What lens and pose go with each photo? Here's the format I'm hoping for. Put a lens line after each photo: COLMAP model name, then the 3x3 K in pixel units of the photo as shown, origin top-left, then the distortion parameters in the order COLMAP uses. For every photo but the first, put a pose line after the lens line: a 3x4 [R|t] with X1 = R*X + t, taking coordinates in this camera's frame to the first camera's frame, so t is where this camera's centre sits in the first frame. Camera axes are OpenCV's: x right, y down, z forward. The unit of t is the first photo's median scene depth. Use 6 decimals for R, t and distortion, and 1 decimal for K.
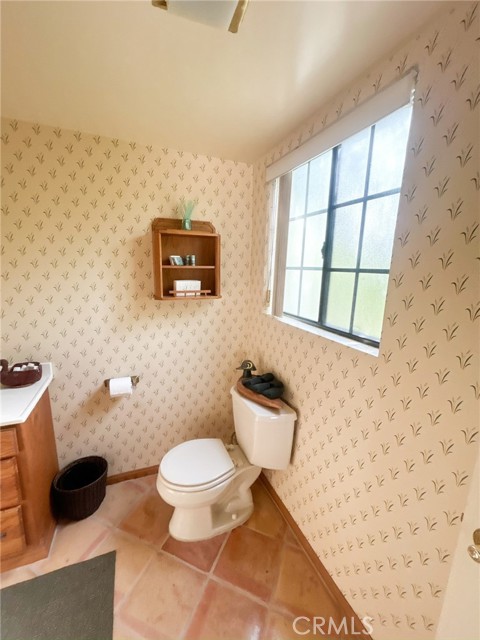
lens RADIAL K [[259.6, 0, 239.5], [0, 259.6, 319.2], [0, 0, 1]] dist [0.000156, 0.000007]
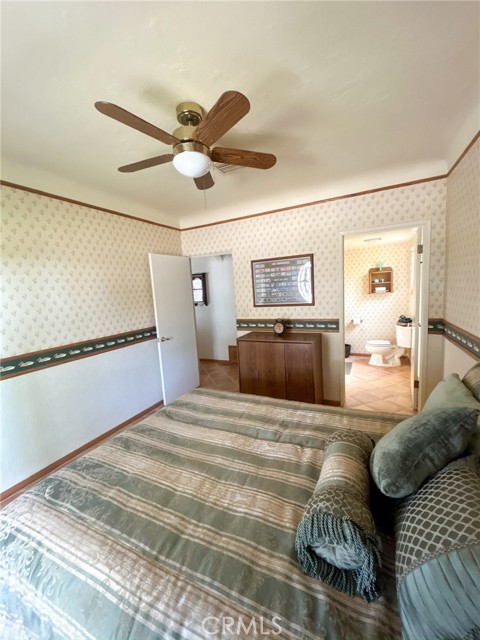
lens RADIAL K [[259.6, 0, 240.9], [0, 259.6, 320.8], [0, 0, 1]] dist [0.000156, 0.000007]
pose [[0.657130, 0.027828, -0.753264, 1.031226], [-0.066126, 0.997594, -0.020832, 0.414443], [0.750871, 0.063500, 0.657389, -2.205660]]
